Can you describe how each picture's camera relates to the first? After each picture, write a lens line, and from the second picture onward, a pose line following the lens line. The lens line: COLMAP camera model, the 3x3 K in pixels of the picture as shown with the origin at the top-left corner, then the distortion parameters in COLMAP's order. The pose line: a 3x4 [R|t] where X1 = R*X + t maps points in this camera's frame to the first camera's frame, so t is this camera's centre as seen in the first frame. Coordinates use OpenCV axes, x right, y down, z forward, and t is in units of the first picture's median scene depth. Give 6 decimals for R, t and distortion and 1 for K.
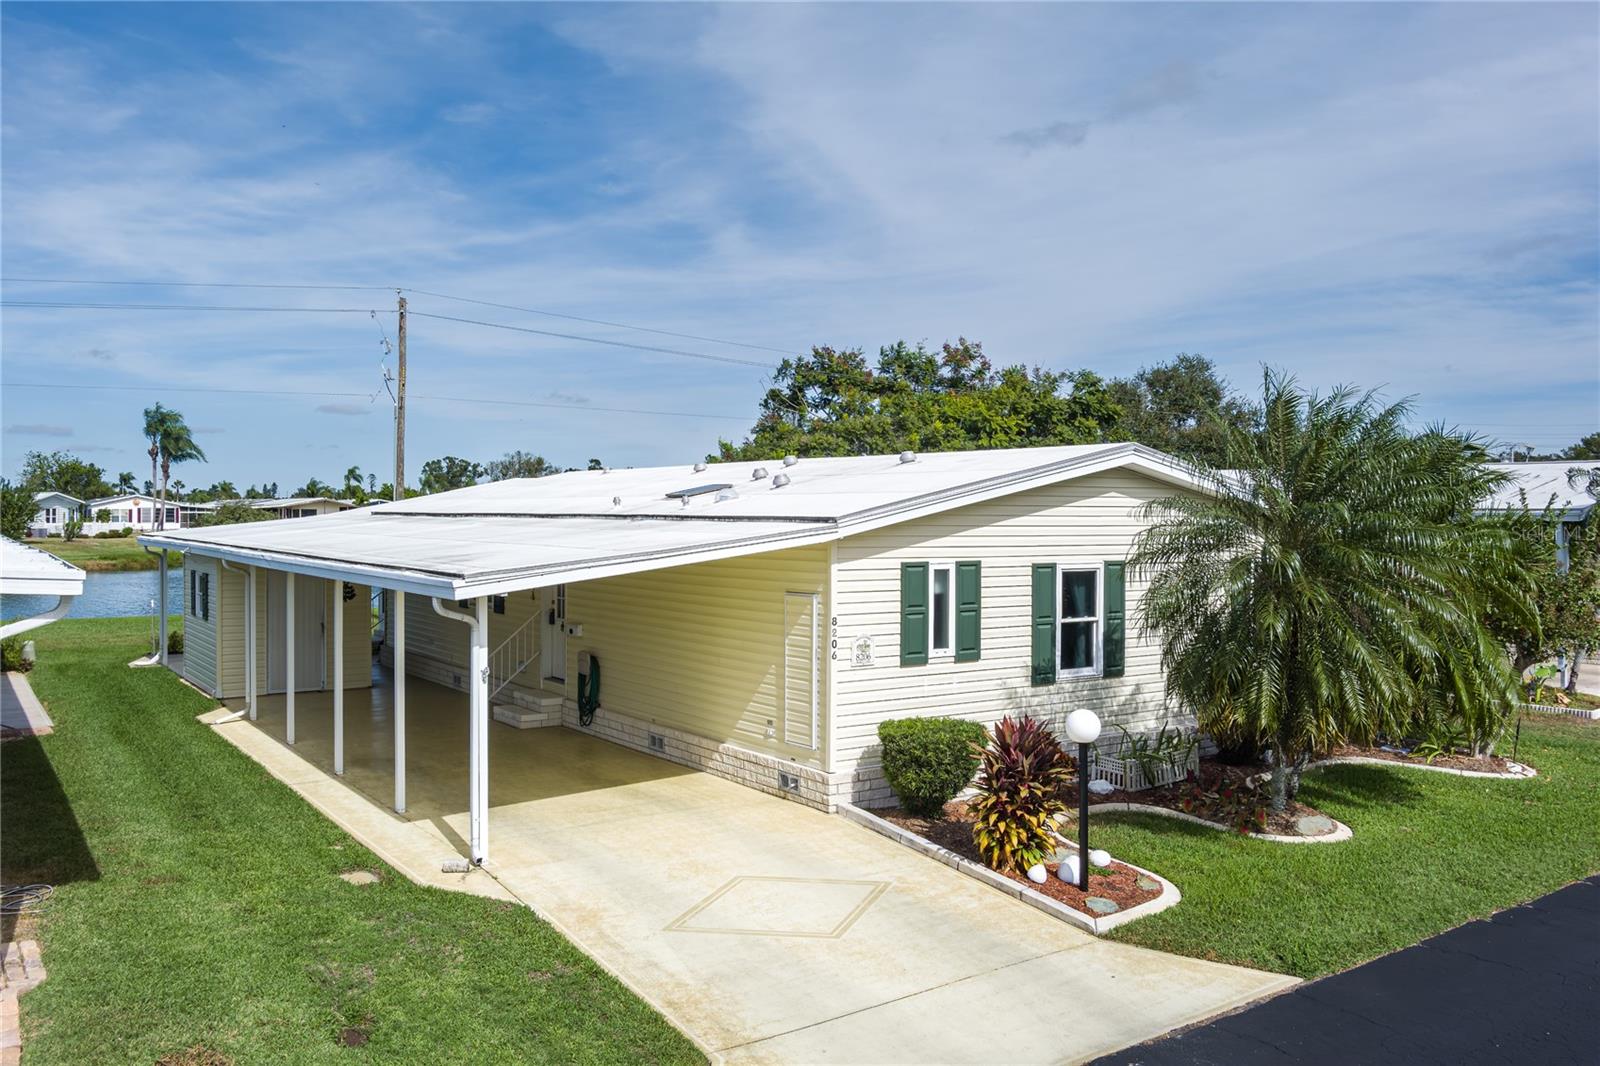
lens RADIAL K [[1338.7, 0, 776.6], [0, 1338.7, 506.6], [0, 0, 1]] dist [-0.059051, 0.008998]
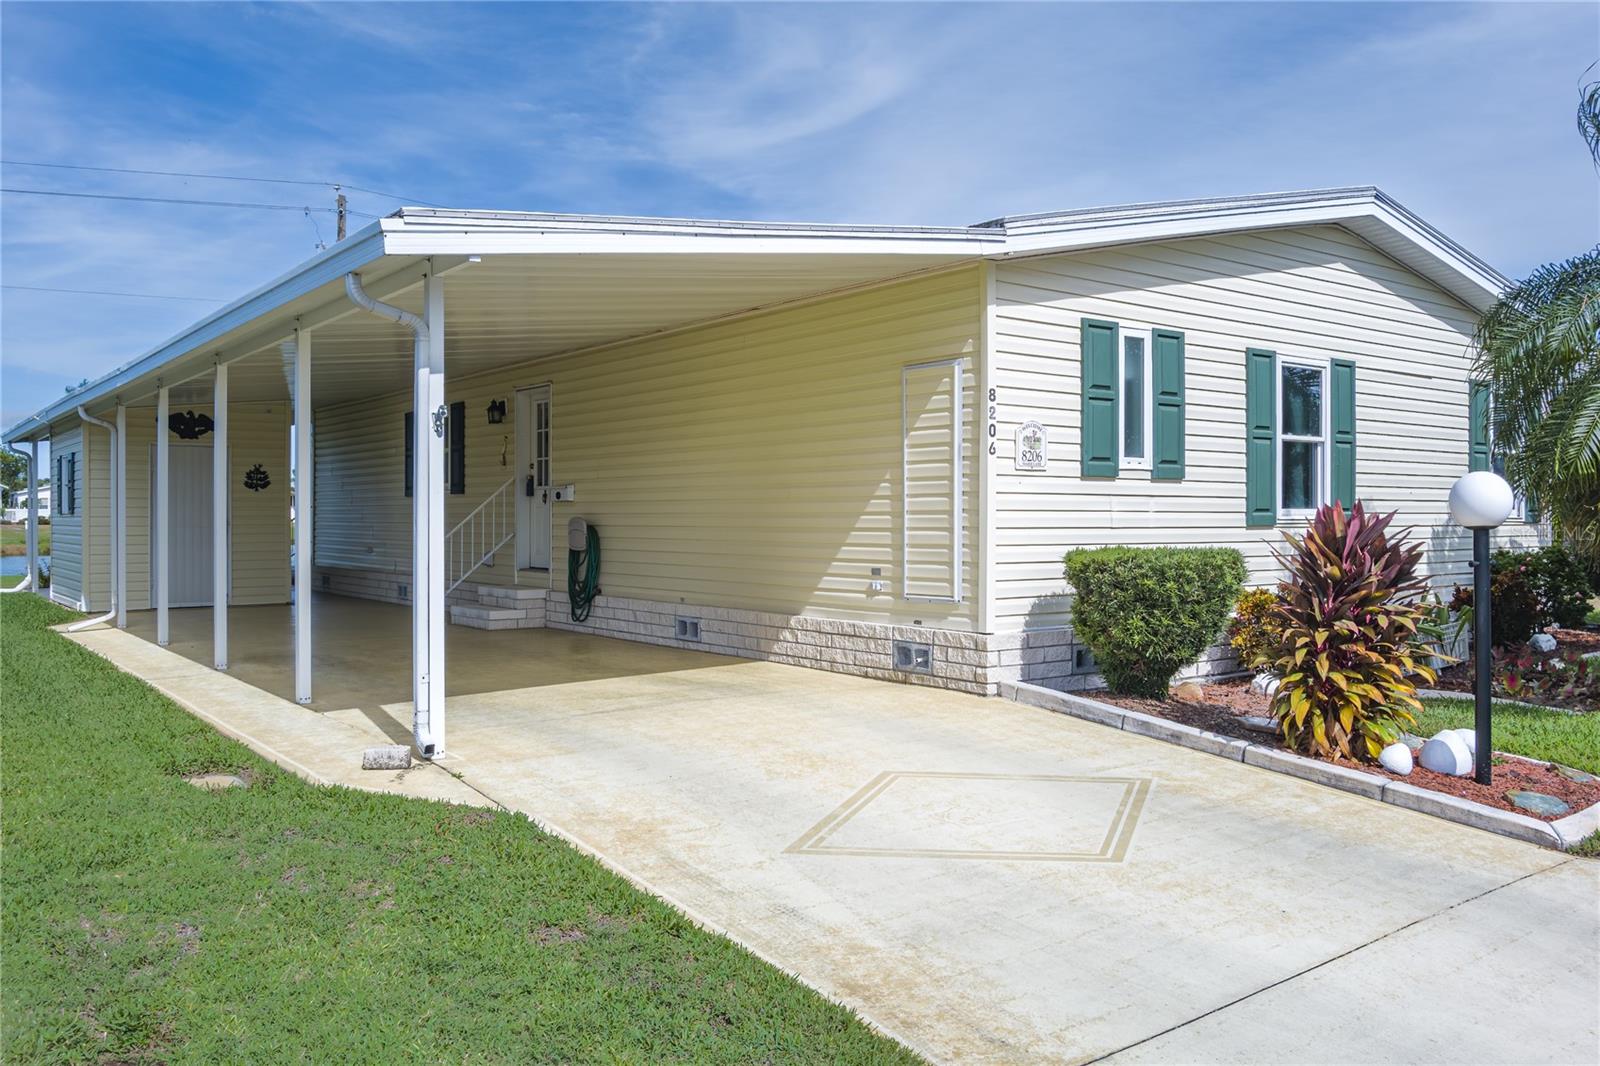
lens RADIAL K [[1338.7, 0, 792.9], [0, 1338.7, 520.0], [0, 0, 1]] dist [-0.059051, 0.008998]
pose [[0.999002, -0.002502, 0.044591, -0.080623], [0.002314, 0.999988, 0.004275, 0.142406], [-0.044601, -0.004168, 0.998996, 0.367060]]
